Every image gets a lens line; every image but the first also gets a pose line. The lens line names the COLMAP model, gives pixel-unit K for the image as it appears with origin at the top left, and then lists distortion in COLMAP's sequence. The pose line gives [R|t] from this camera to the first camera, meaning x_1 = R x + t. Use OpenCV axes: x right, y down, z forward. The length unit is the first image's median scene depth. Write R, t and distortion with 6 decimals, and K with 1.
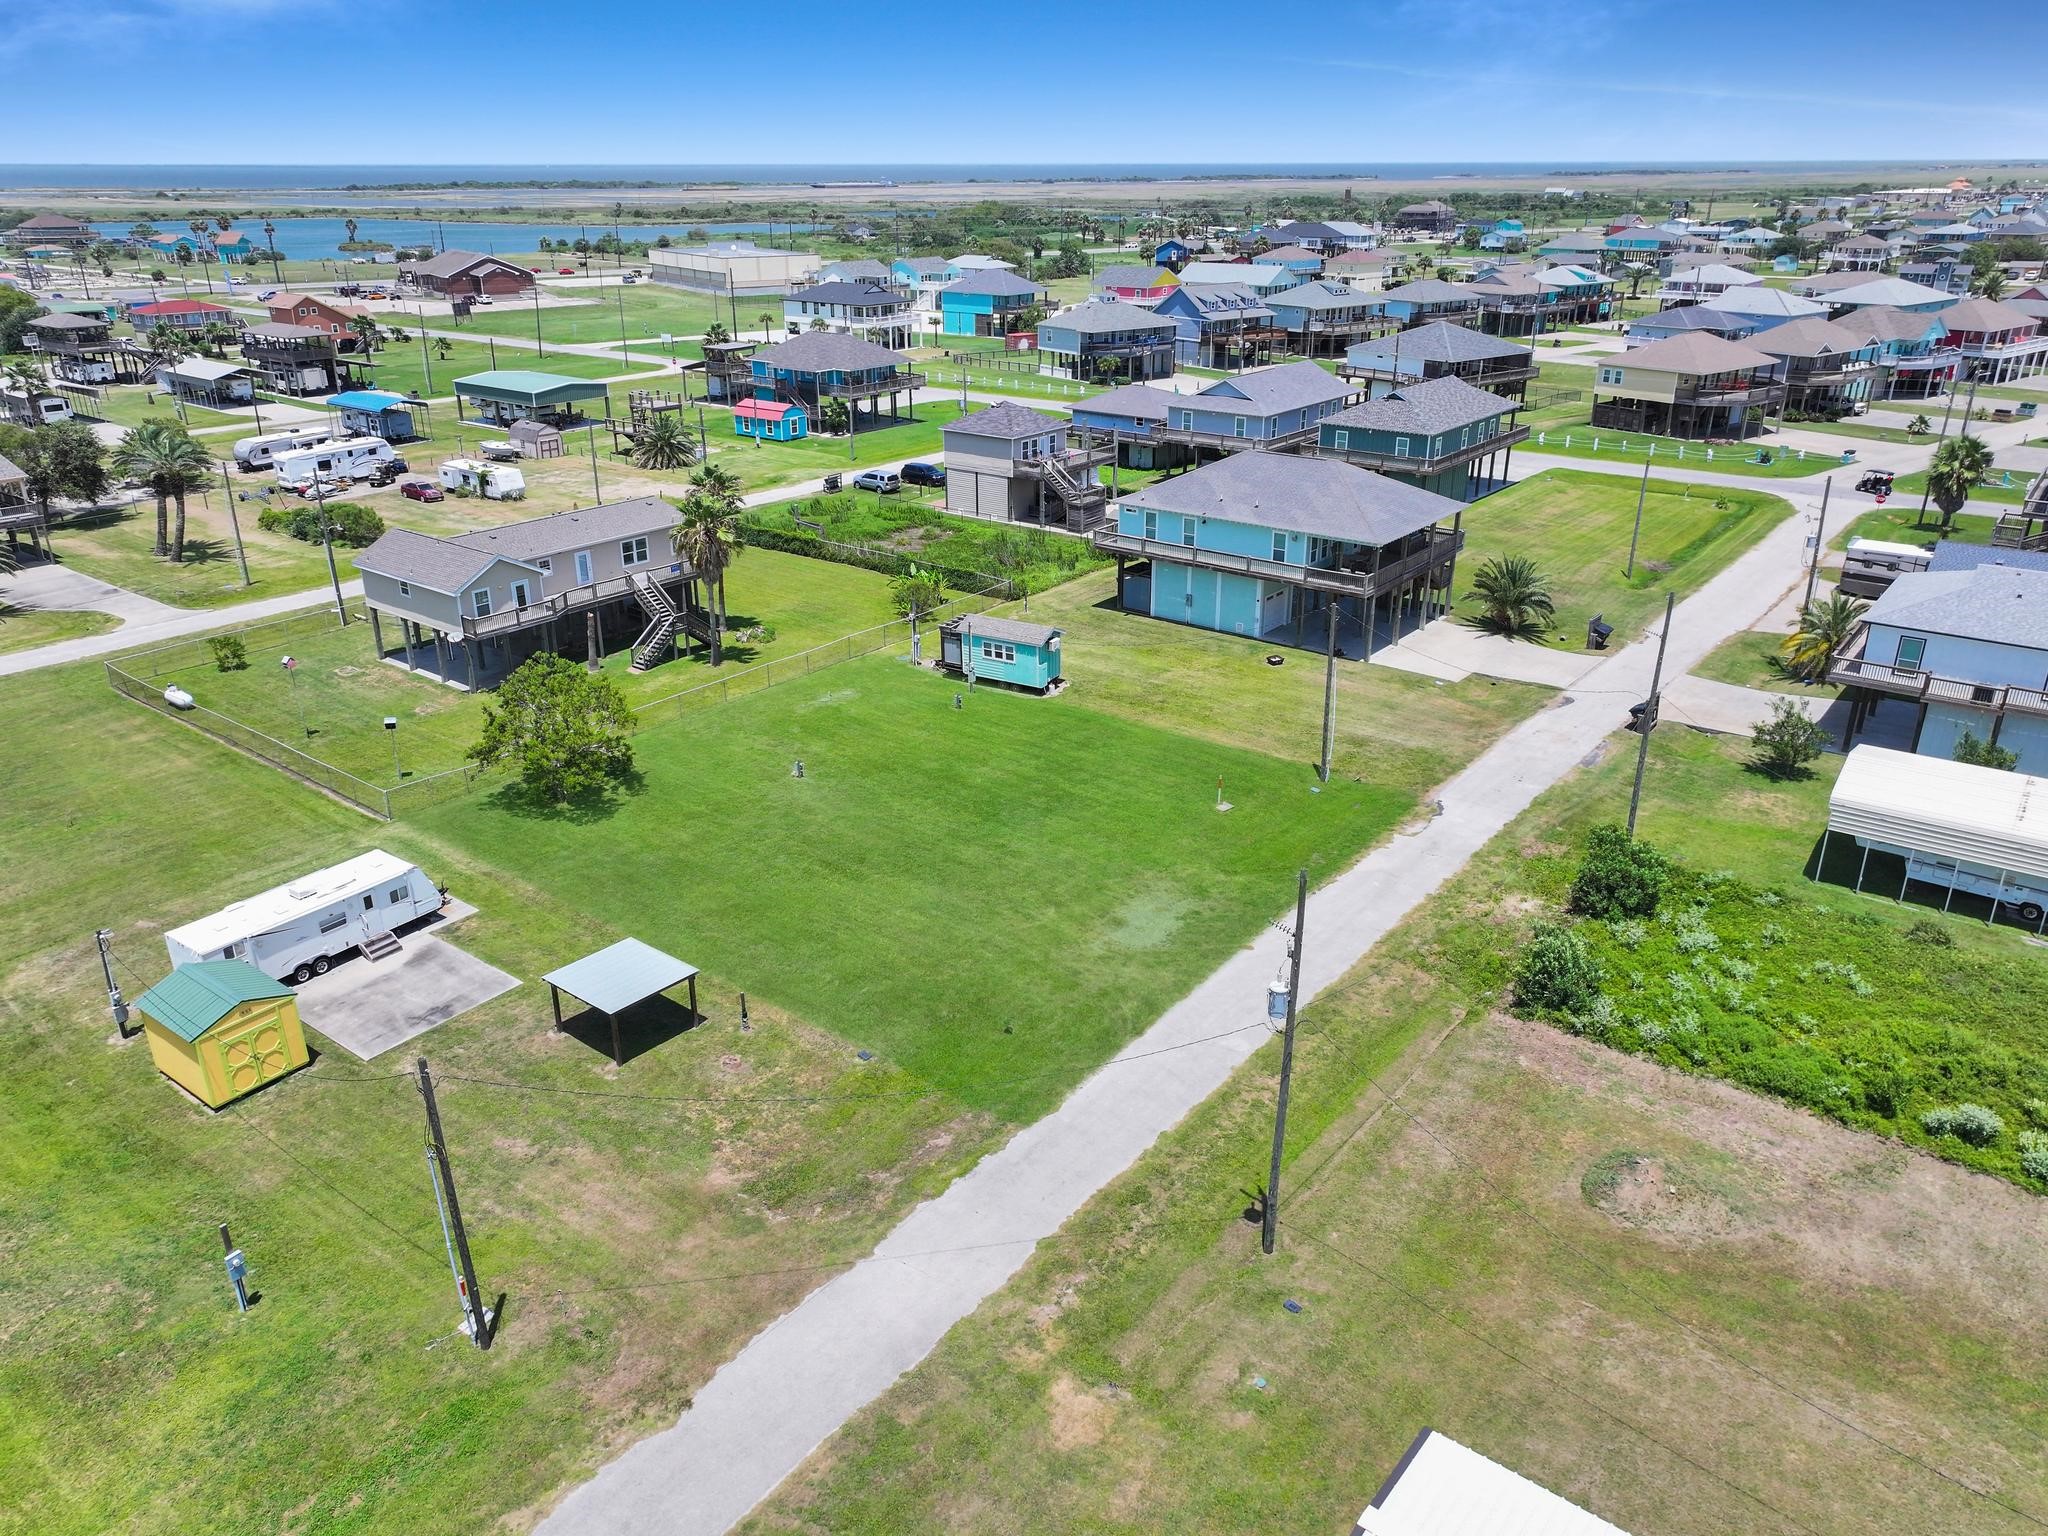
lens RADIAL K [[1439.9, 0, 1024.0], [0, 1439.9, 768.0], [0, 0, 1]] dist [-0.000006, 0.011254]
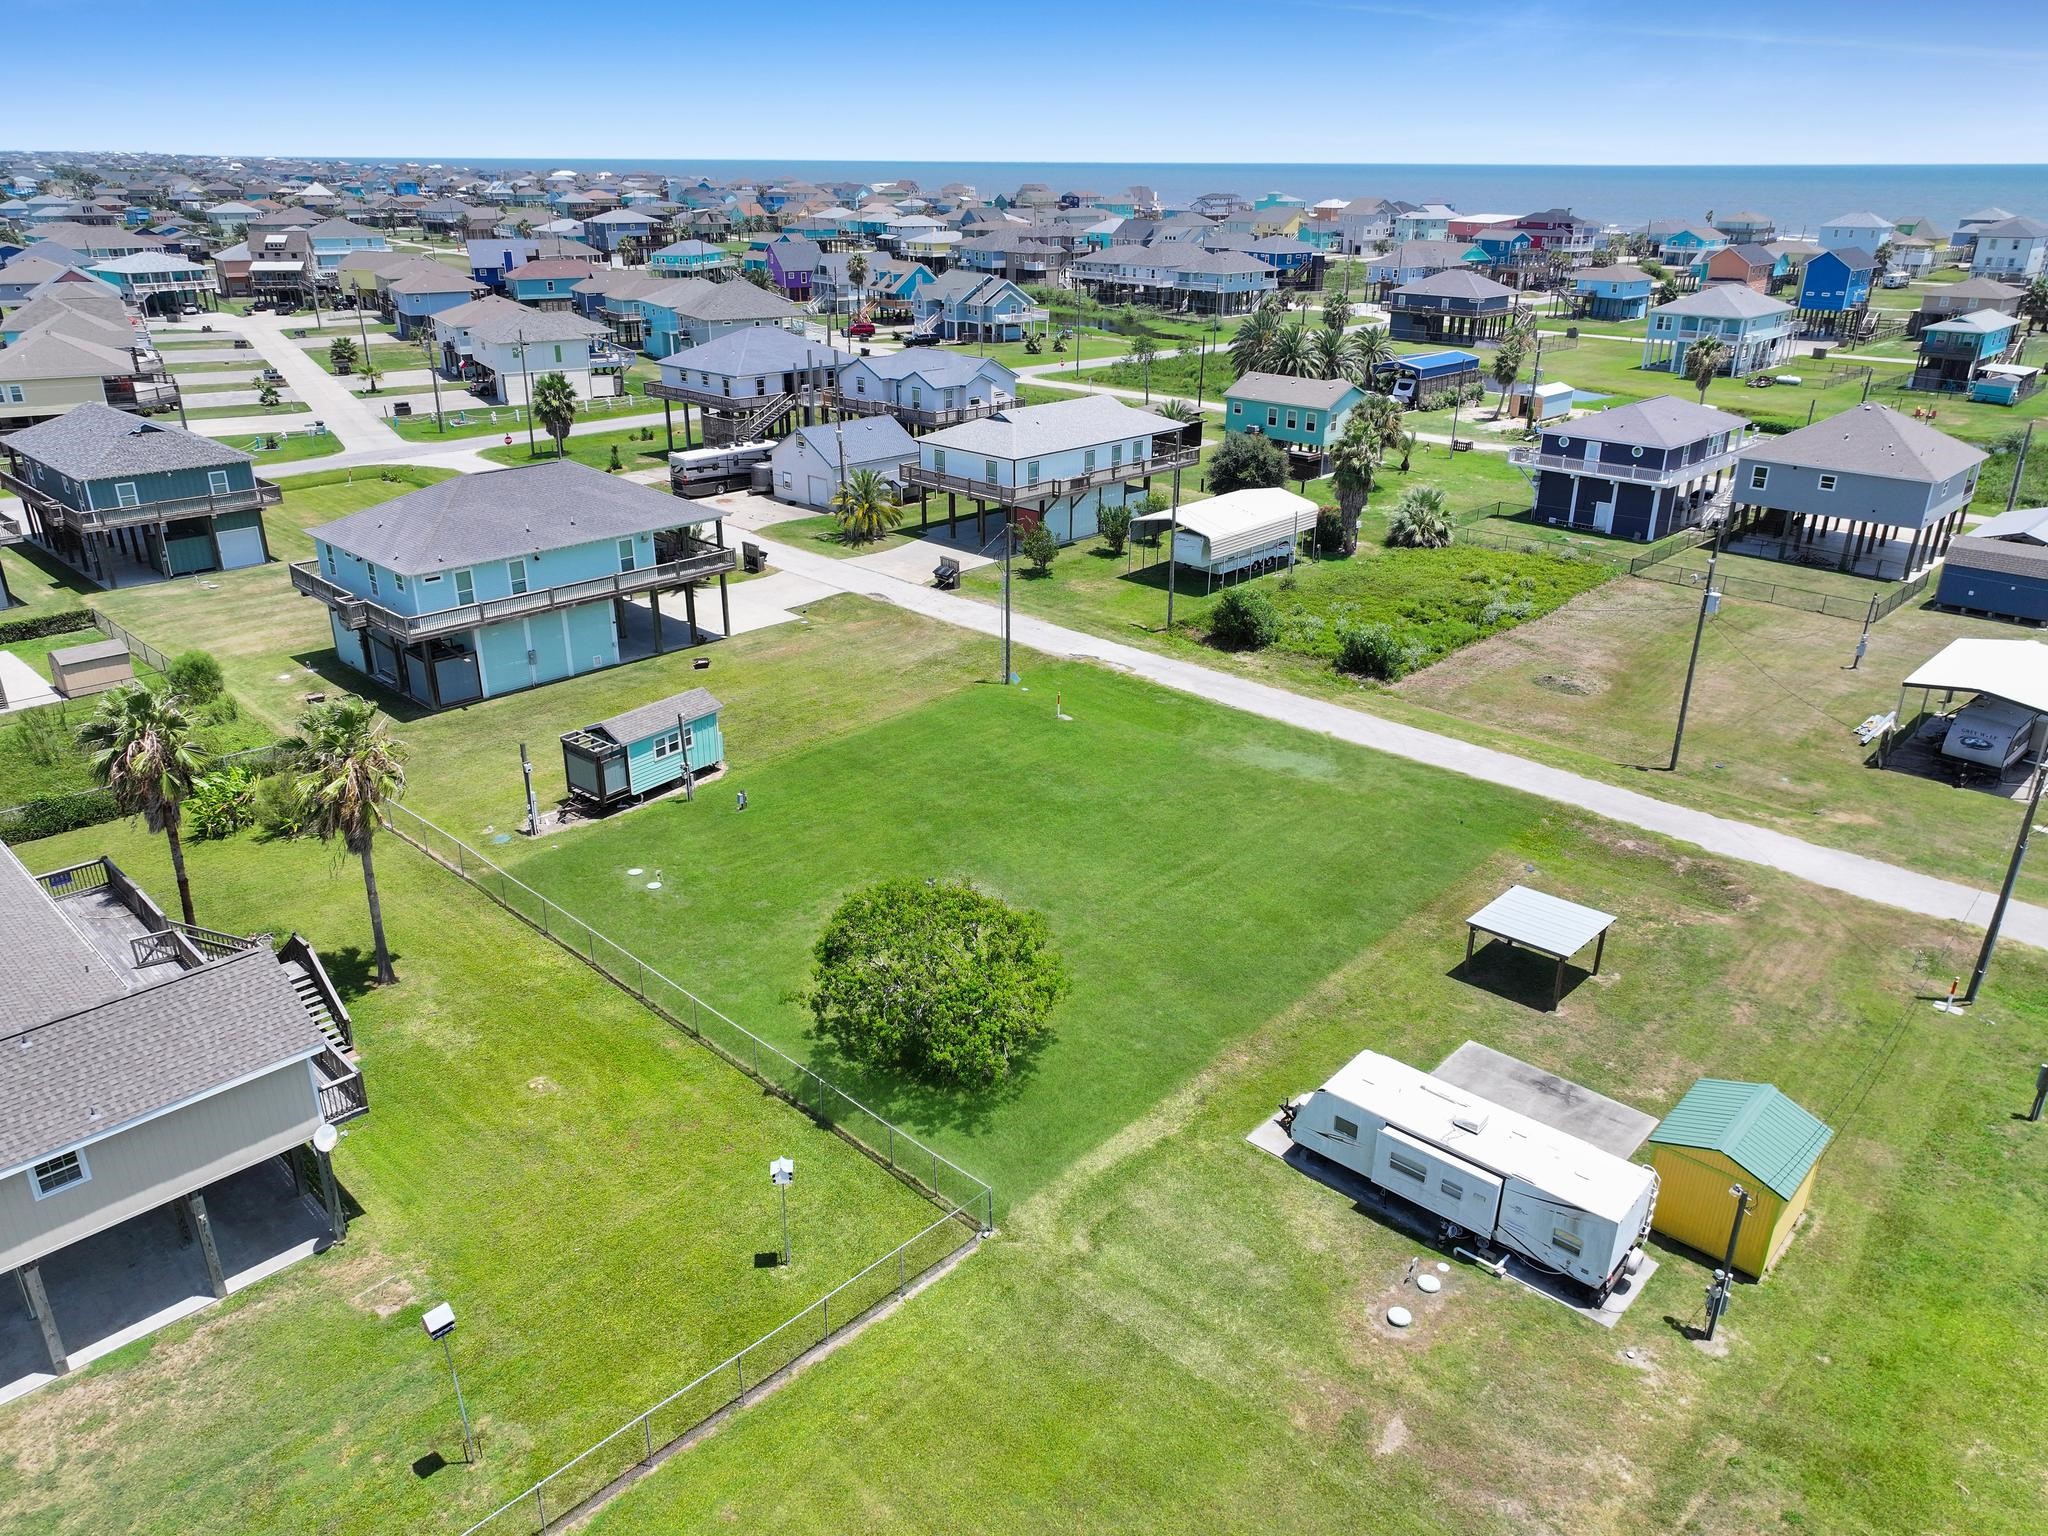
lens RADIAL K [[1456.1, 0, 1028.7], [0, 1456.1, 739.1], [0, 0, 1]] dist [0.007375, 0.004233]
pose [[0.101907, -0.364210, 0.925725, -0.899784], [0.380023, 0.874245, 0.302122, -0.305476], [-0.919346, 0.321008, 0.227500, 0.780405]]
